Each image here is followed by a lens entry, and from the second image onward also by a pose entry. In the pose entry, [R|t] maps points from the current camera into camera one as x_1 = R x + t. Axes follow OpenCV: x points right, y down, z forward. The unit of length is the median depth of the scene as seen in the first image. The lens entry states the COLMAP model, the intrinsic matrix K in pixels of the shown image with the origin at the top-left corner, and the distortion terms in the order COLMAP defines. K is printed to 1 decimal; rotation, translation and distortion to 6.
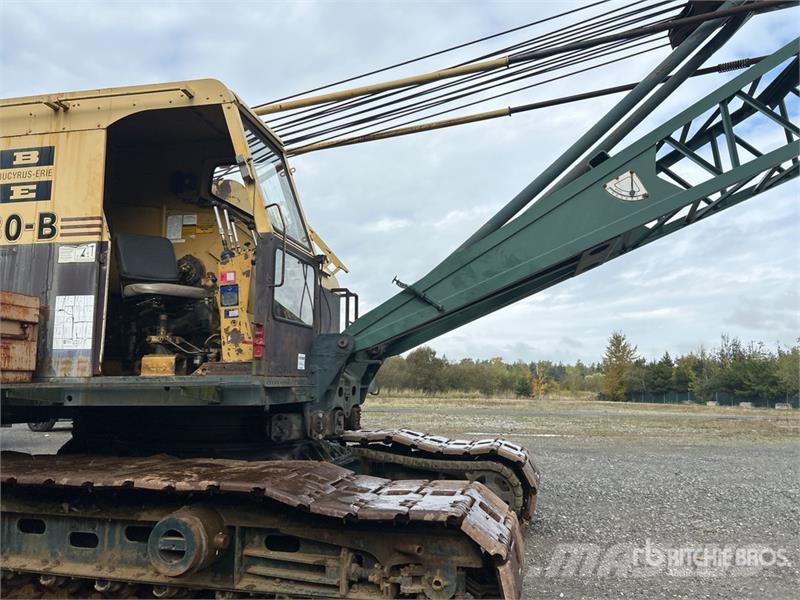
lens RADIAL K [[612.7, 0, 404.4], [0, 612.7, 306.6], [0, 0, 1]] dist [0.052292, -0.054628]
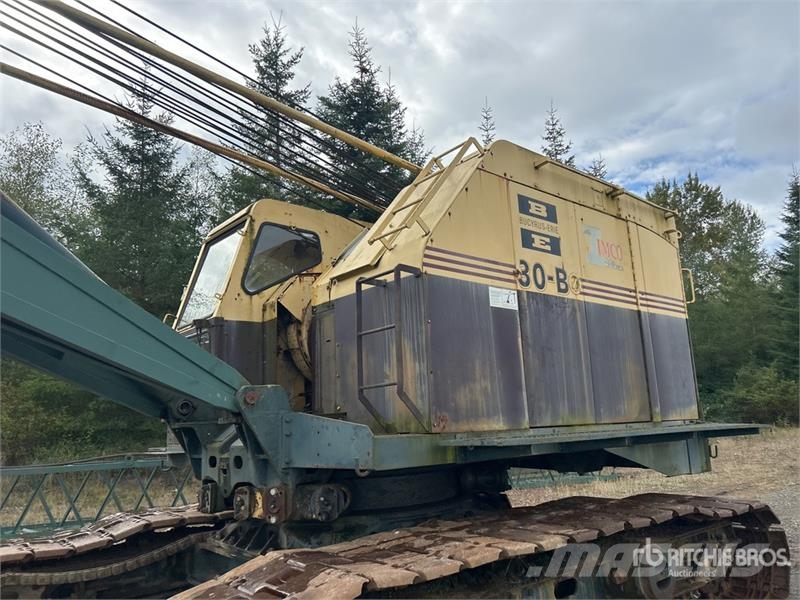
lens RADIAL K [[615.3, 0, 404.4], [0, 615.3, 294.4], [0, 0, 1]] dist [0.037306, -0.036900]
pose [[0.618150, 0.139151, 0.773646, -1.533087], [-0.063617, 0.989834, -0.127204, 0.041798], [-0.783481, 0.029414, 0.620719, 0.556215]]
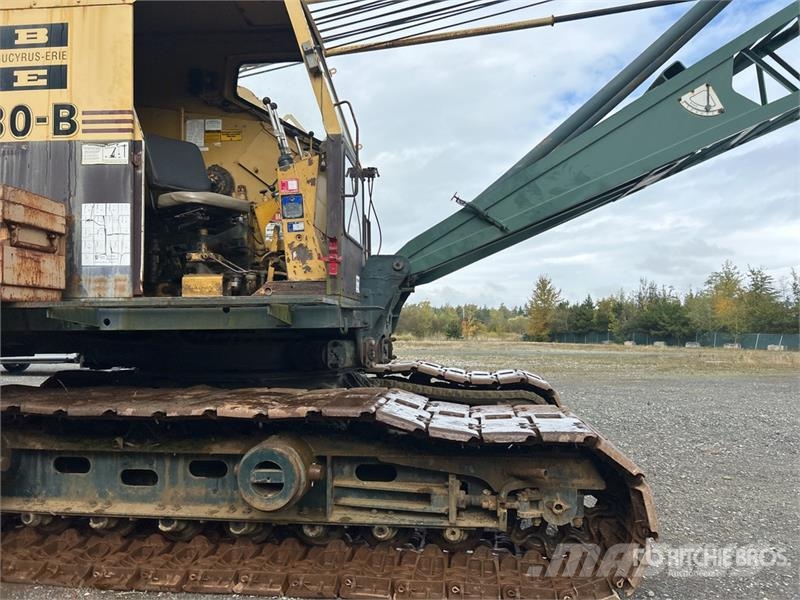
lens RADIAL K [[612.7, 0, 404.4], [0, 612.7, 306.6], [0, 0, 1]] dist [0.052292, -0.054628]
pose [[0.992437, -0.000591, 0.122756, -0.219122], [-0.010510, 0.995907, 0.089766, 0.042035], [-0.122306, -0.090377, 0.988369, 0.085212]]
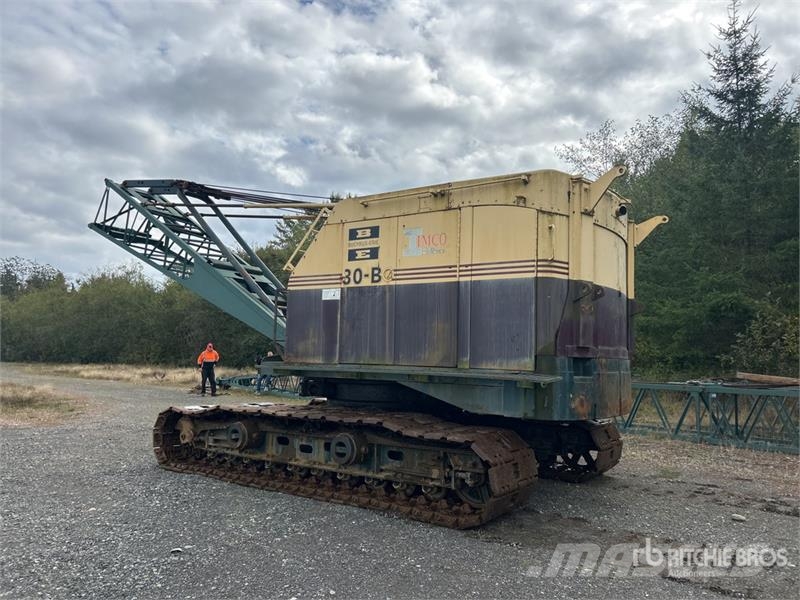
lens RADIAL K [[612.7, 0, 404.4], [0, 612.7, 306.6], [0, 0, 1]] dist [0.052292, -0.054628]
pose [[0.922240, -0.002335, -0.386611, 0.125380], [0.009486, 0.999817, 0.016590, -0.071567], [0.386502, -0.018967, 0.922093, -0.479716]]
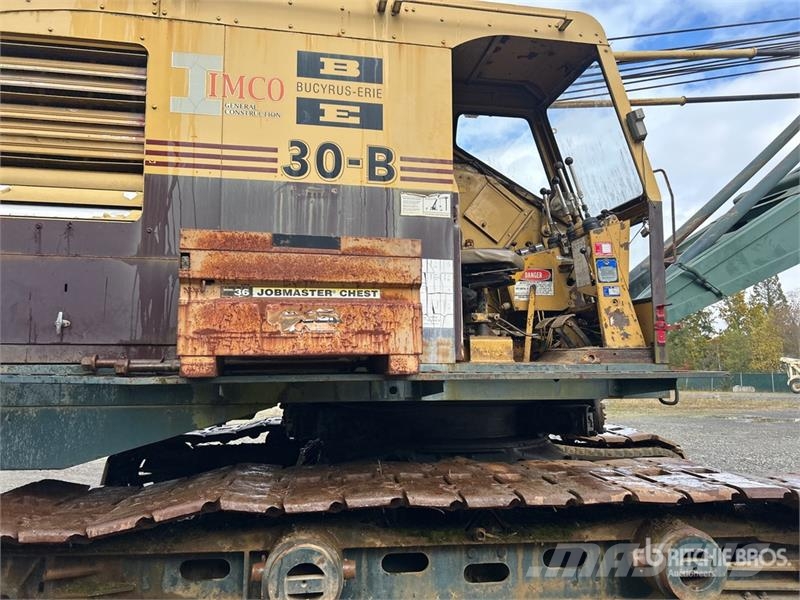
lens RADIAL K [[617.6, 0, 408.1], [0, 617.6, 294.3], [0, 0, 1]] dist [0.076600, -0.089399]
pose [[0.927039, 0.043230, 0.372465, -0.813532], [-0.047927, 0.998845, 0.003356, 0.024397], [-0.371889, -0.020962, 0.928040, 0.277589]]
